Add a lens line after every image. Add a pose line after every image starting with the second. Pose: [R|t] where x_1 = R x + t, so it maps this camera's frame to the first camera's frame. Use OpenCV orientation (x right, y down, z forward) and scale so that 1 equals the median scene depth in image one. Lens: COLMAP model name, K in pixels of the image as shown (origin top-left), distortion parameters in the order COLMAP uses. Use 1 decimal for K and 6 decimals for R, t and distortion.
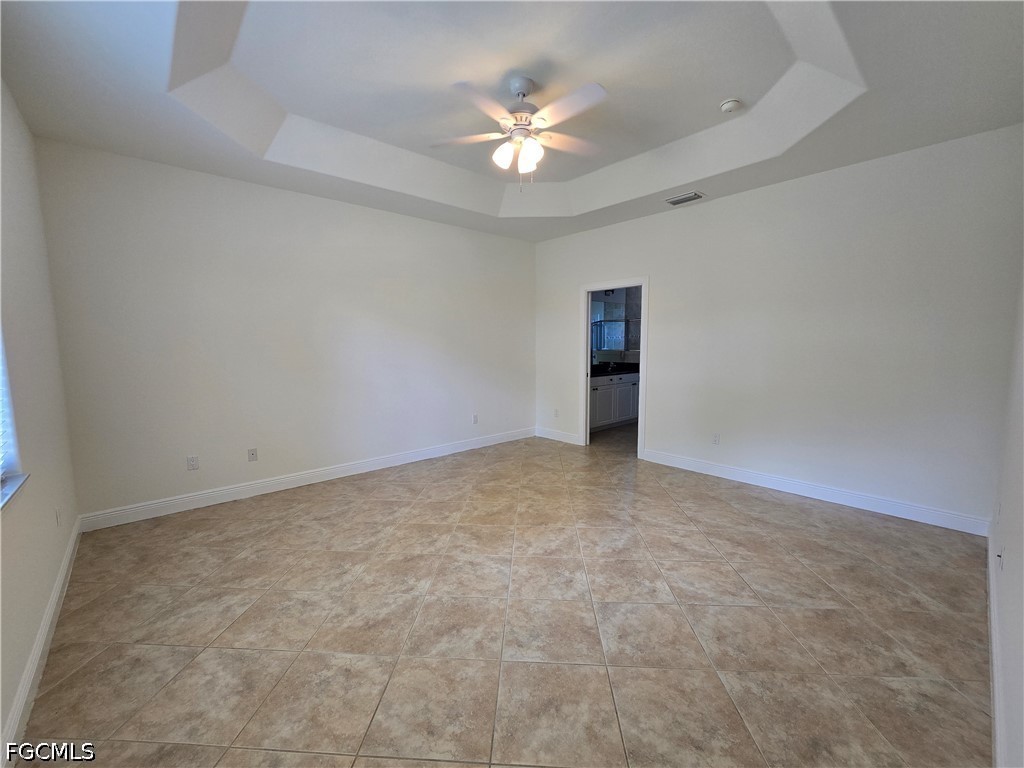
lens RADIAL K [[418.1, 0, 511.3], [0, 418.1, 384.4], [0, 0, 1]] dist [-0.004292, 0.000647]
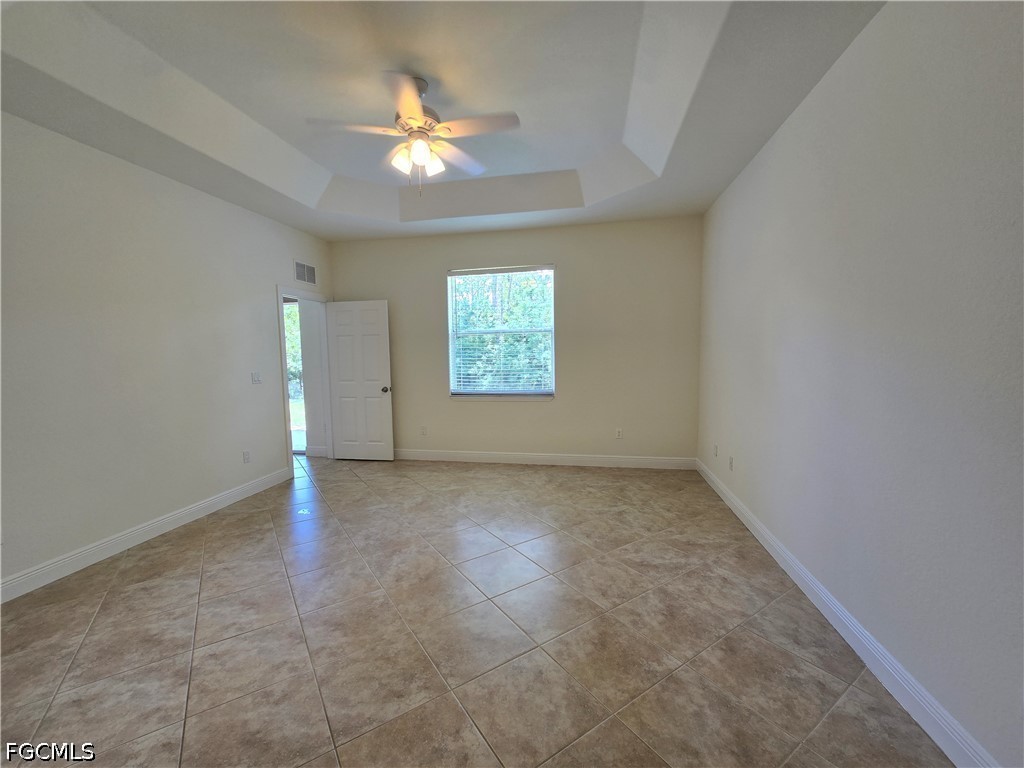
lens RADIAL K [[418.1, 0, 512.2], [0, 418.1, 383.9], [0, 0, 1]] dist [-0.004292, 0.000647]
pose [[-0.791472, 0.068844, -0.607316, 0.474182], [-0.041114, 0.985389, 0.165282, -0.206261], [0.609821, 0.155785, -0.777077, 1.947205]]
